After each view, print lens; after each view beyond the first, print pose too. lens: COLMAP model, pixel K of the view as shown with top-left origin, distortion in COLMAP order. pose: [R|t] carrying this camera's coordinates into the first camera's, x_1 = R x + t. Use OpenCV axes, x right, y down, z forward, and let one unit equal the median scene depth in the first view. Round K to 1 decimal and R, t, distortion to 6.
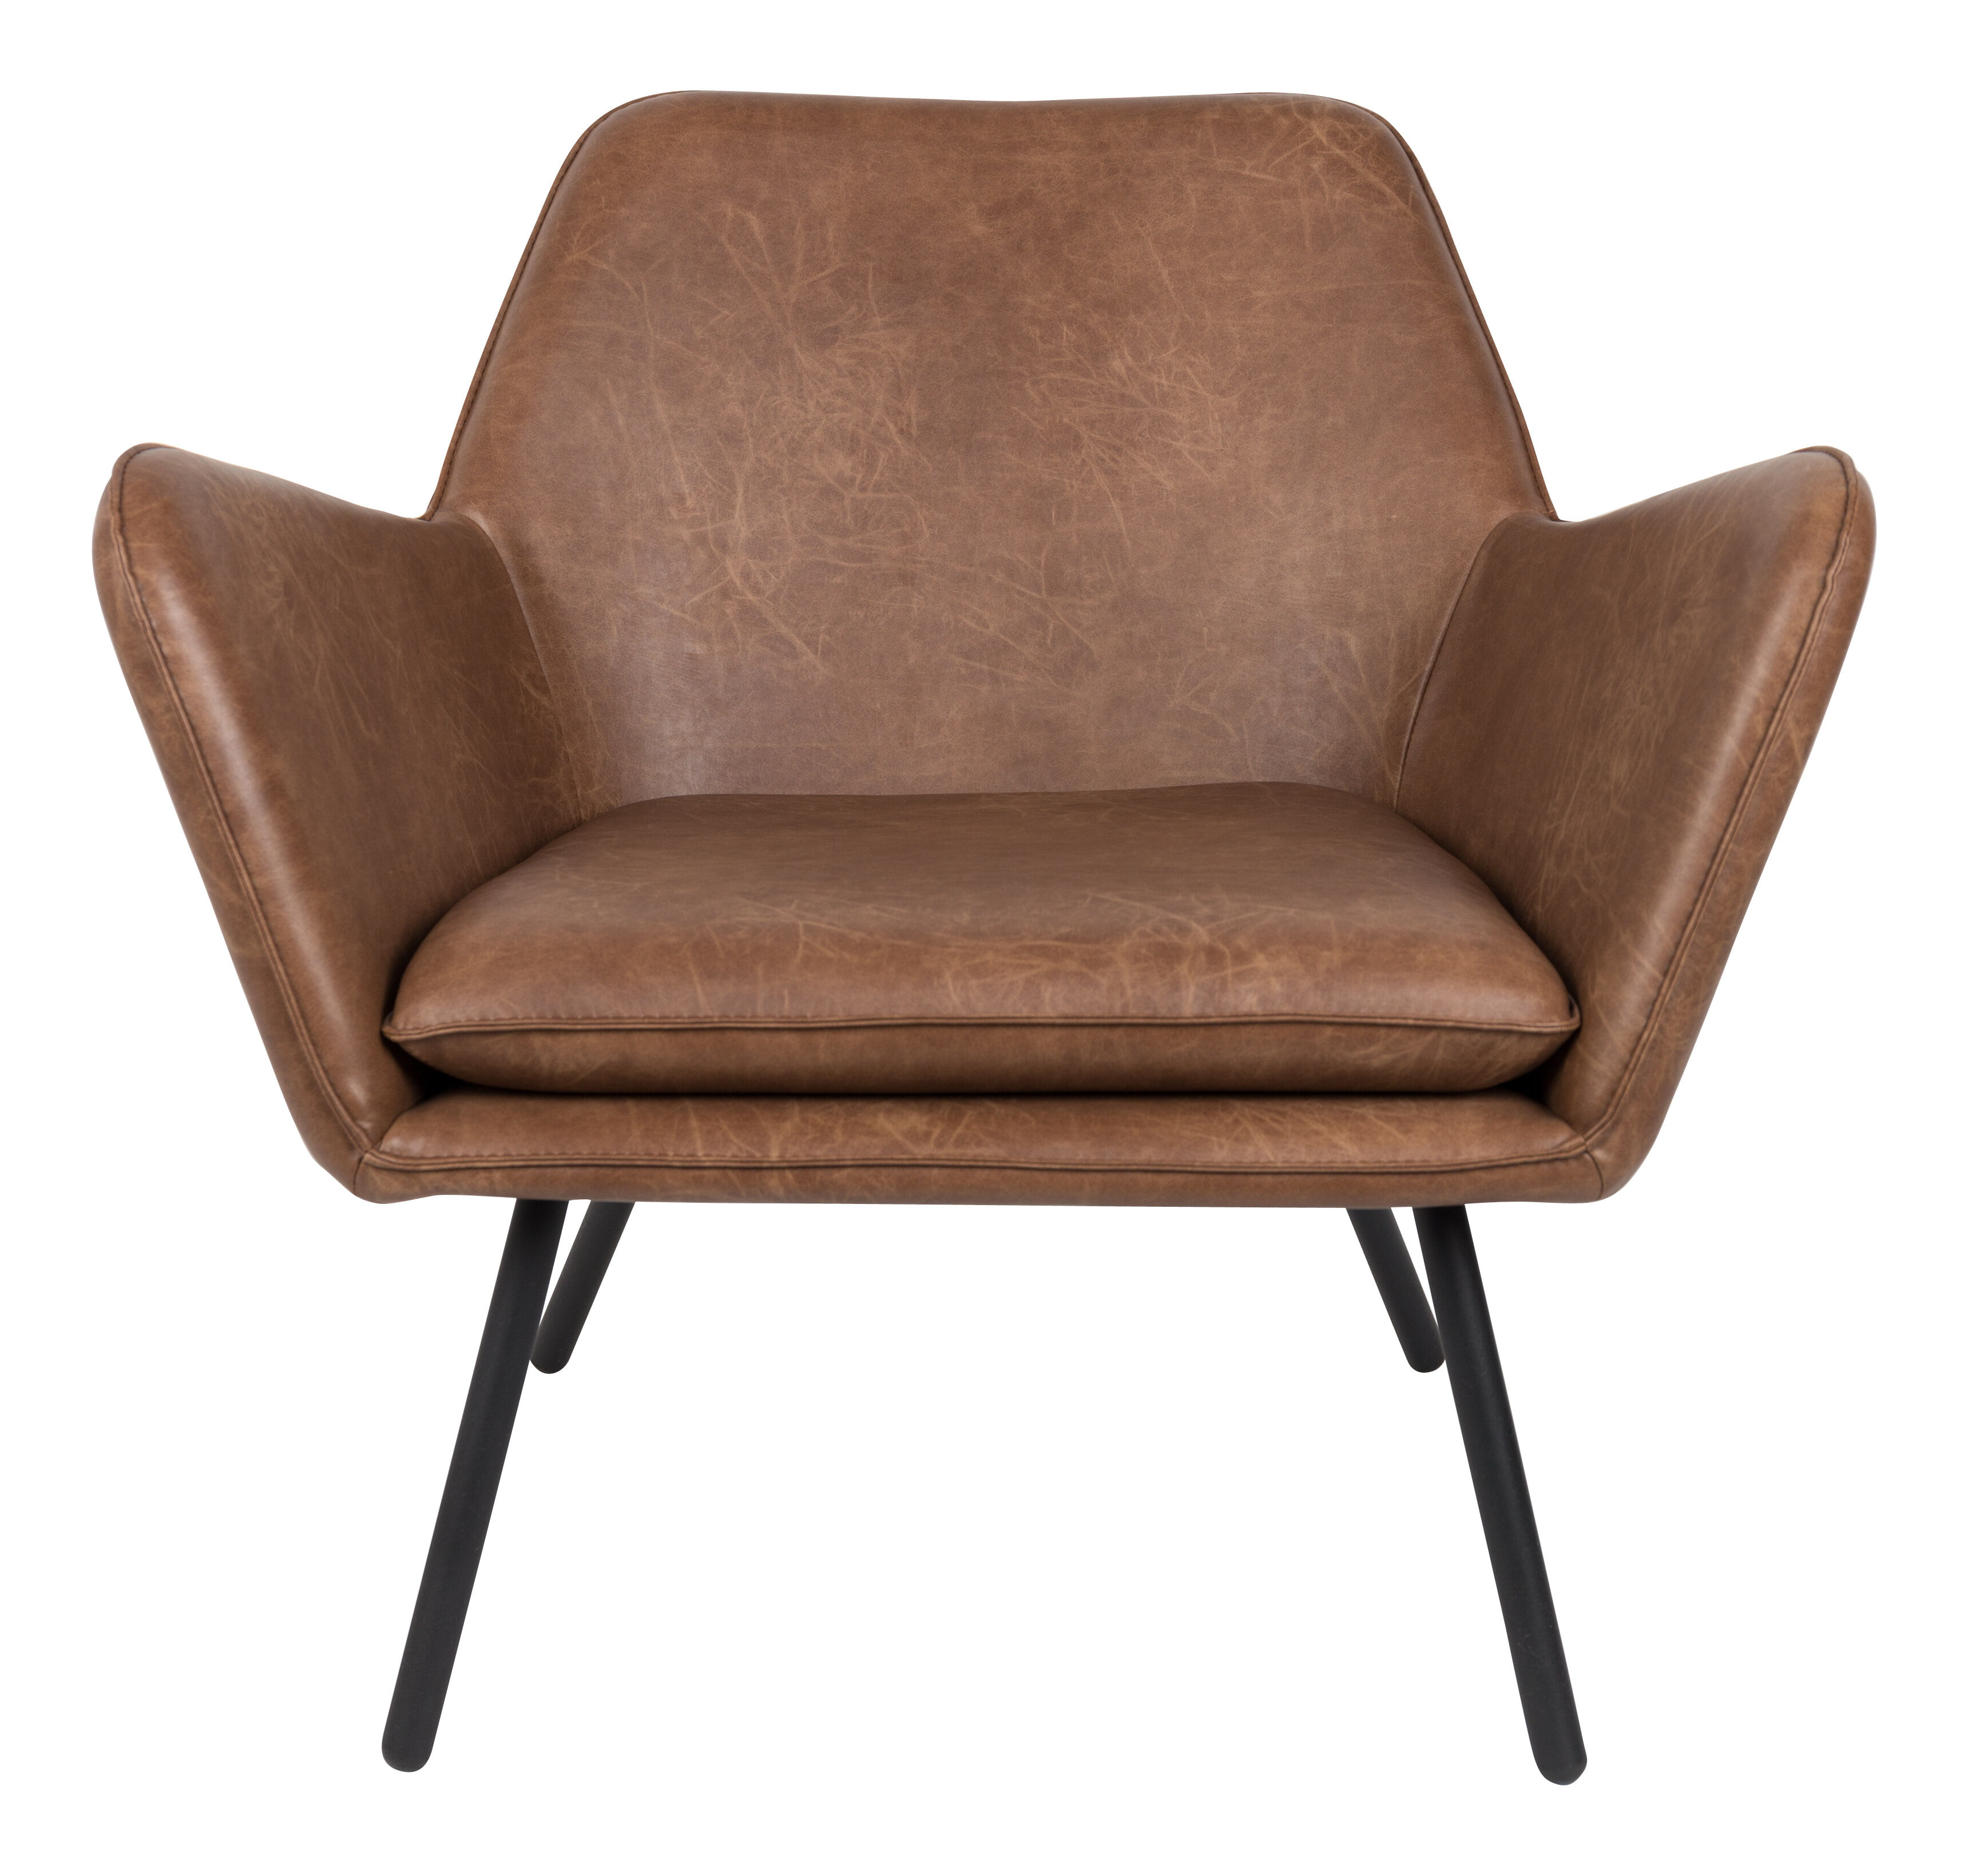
lens RADIAL K [[3387.4, 0, 984.0], [0, 3387.4, 938.0], [0, 0, 1]] dist [-0.048625, -0.054215]
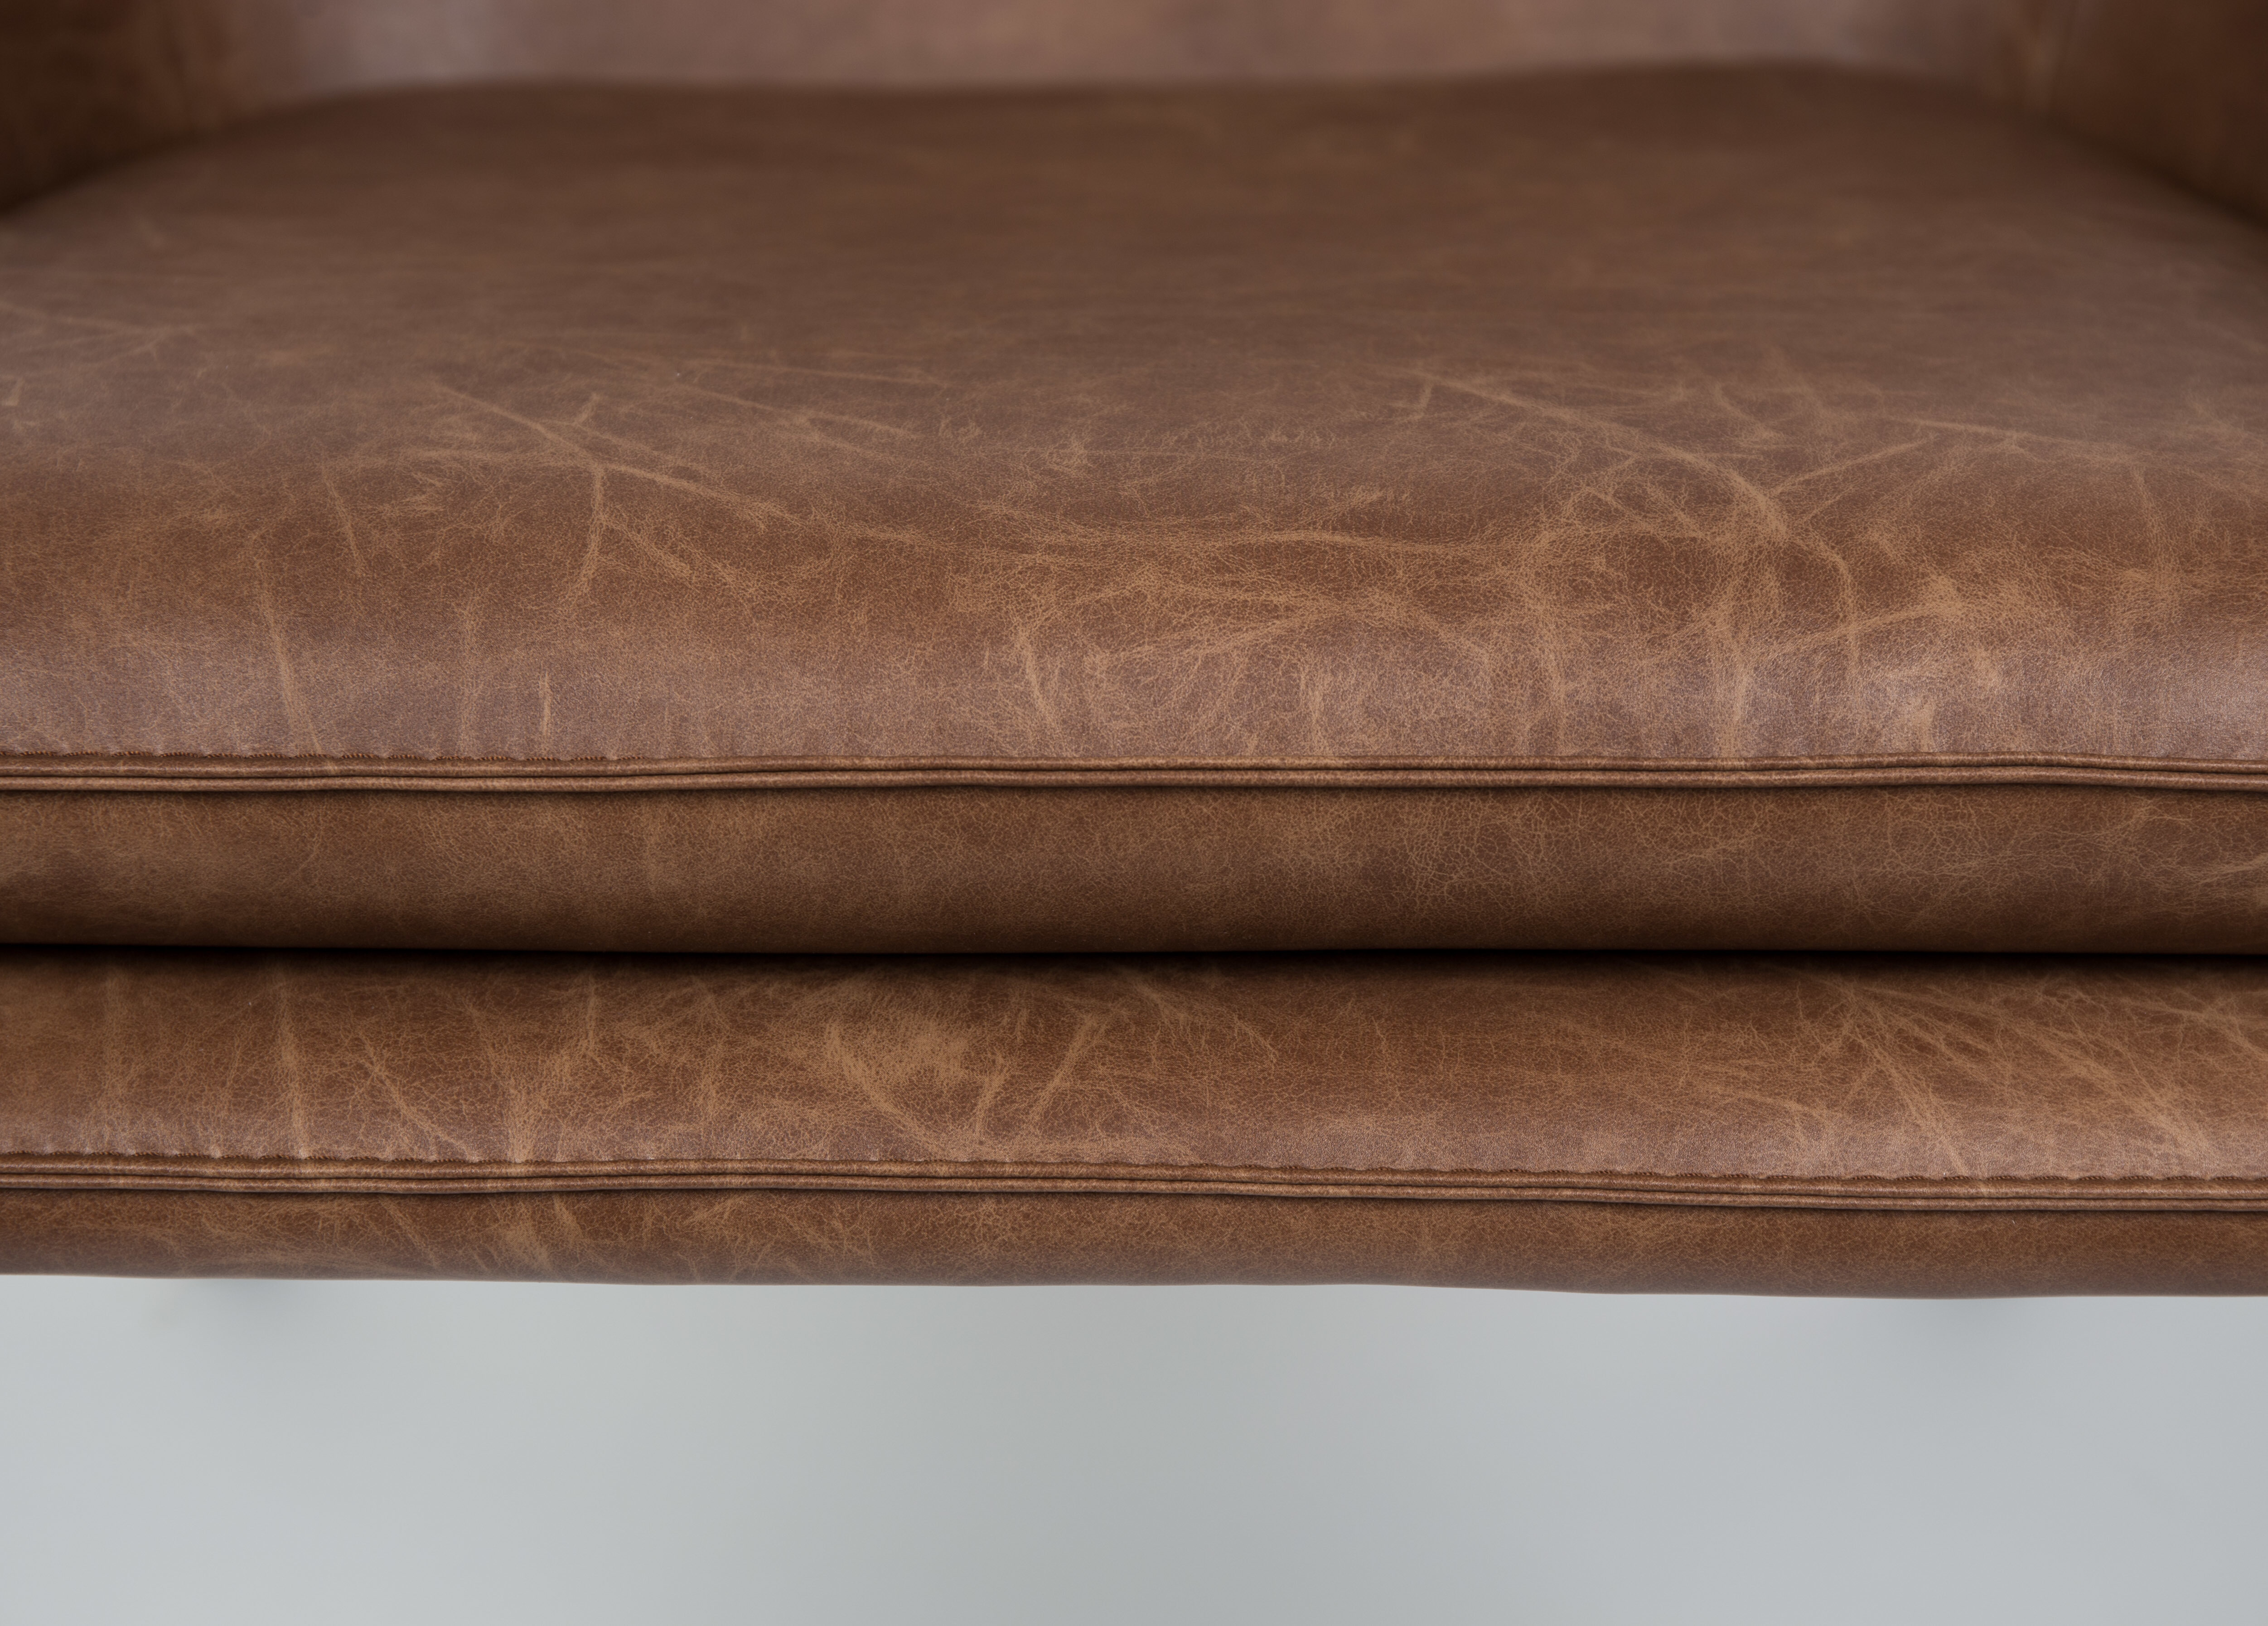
lens RADIAL K [[3778.8, 0, 1253.9], [0, 3778.8, 814.1], [0, 0, 1]] dist [0.049104, 0.147331]
pose [[0.999461, 0.000611, 0.032824, 0.000000], [-0.005493, 0.988845, 0.148848, -0.027815], [-0.032367, -0.148948, 0.988315, 0.620687]]
